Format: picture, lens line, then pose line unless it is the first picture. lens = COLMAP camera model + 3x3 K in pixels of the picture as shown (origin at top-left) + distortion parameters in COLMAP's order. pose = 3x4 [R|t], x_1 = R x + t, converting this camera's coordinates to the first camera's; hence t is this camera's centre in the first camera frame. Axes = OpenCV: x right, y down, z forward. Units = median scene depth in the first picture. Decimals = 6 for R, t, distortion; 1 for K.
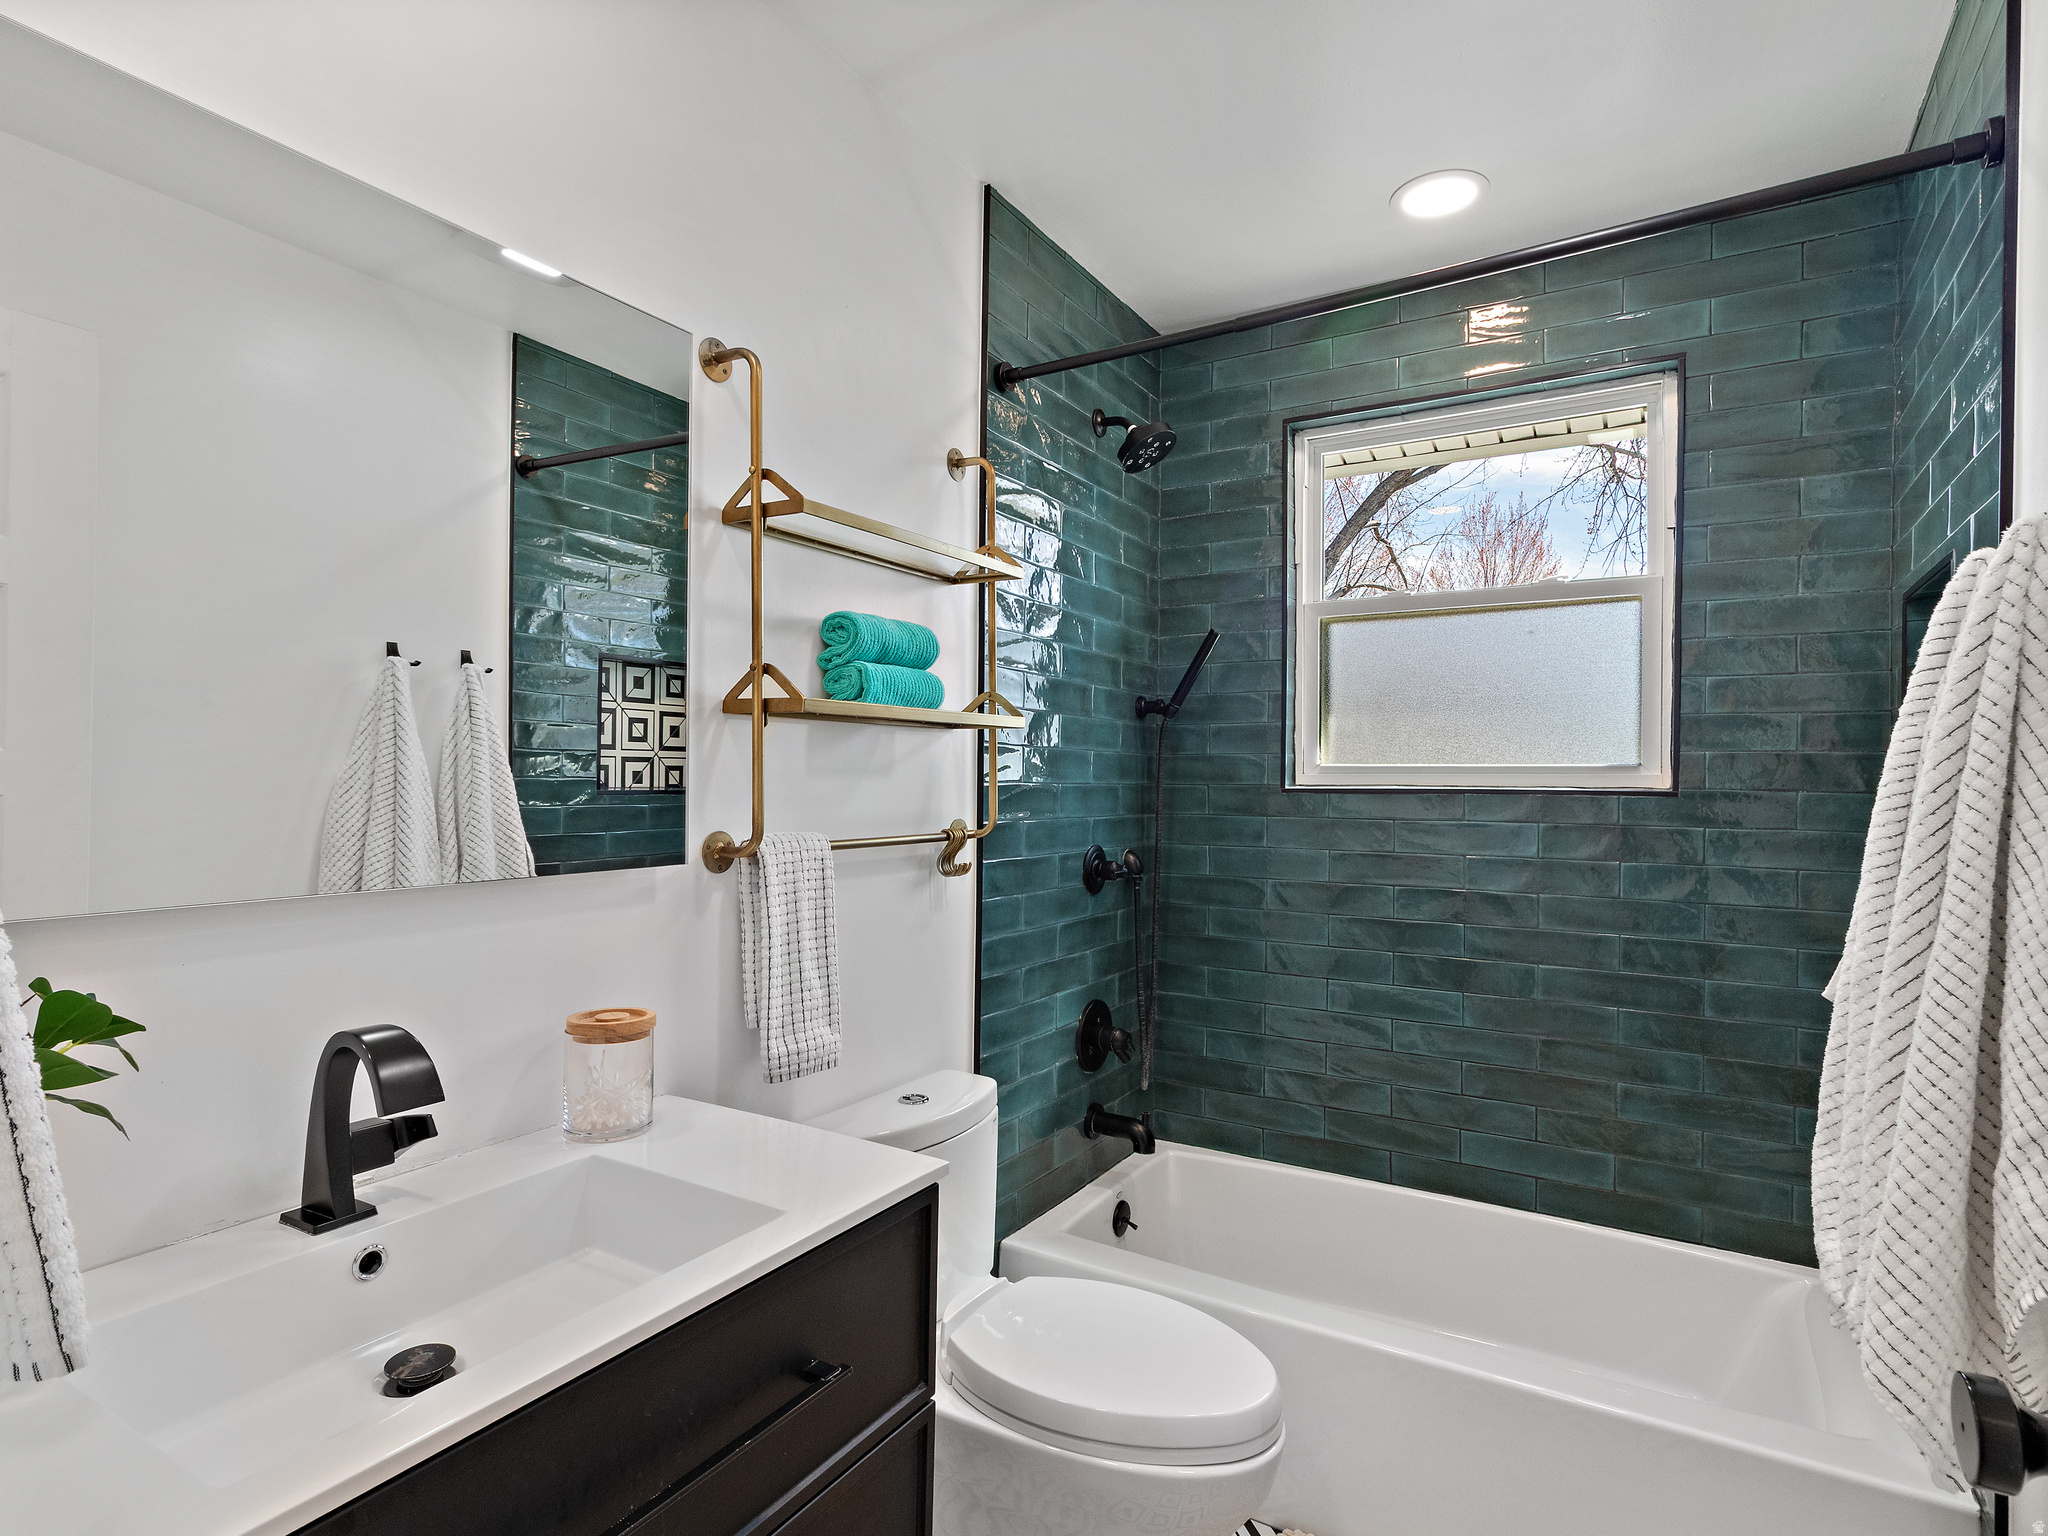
lens RADIAL K [[1093.2, 0, 1023.3], [0, 1093.2, 774.7], [0, 0, 1]] dist [-0.001909, 0.004991]
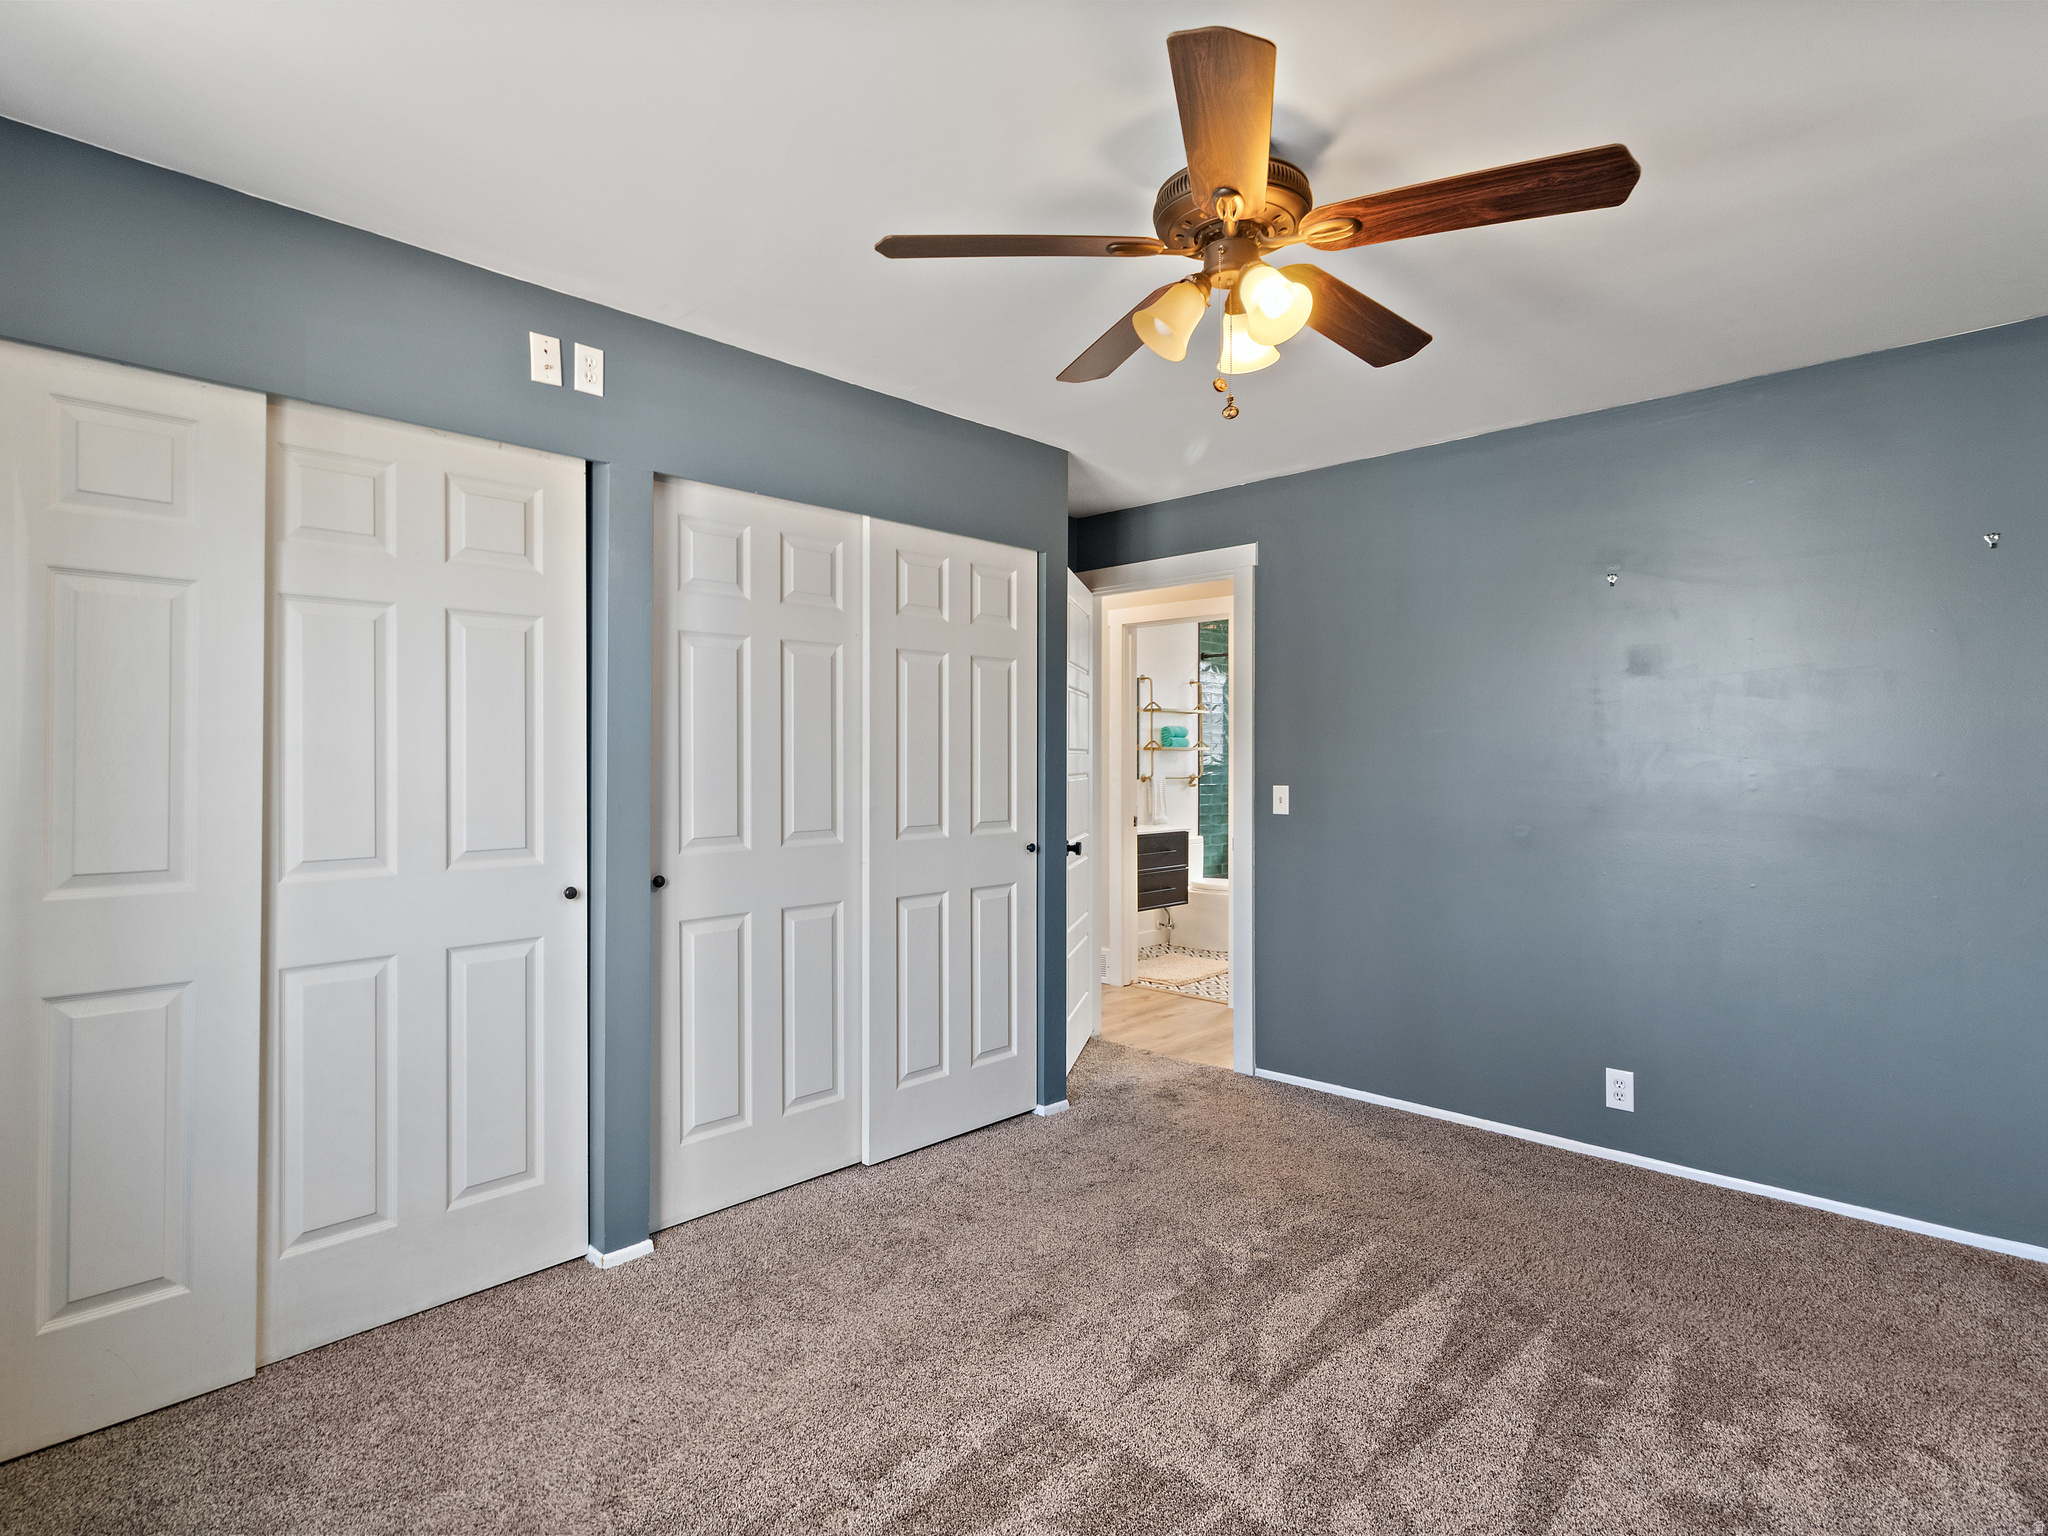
lens RADIAL K [[1093.2, 0, 1021.0], [0, 1093.2, 762.3], [0, 0, 1]] dist [-0.001909, 0.004991]
pose [[0.978479, -0.008957, -0.206152, 0.153476], [0.009434, 0.999955, 0.001334, -0.011094], [0.206130, -0.003250, 0.978519, -3.143425]]
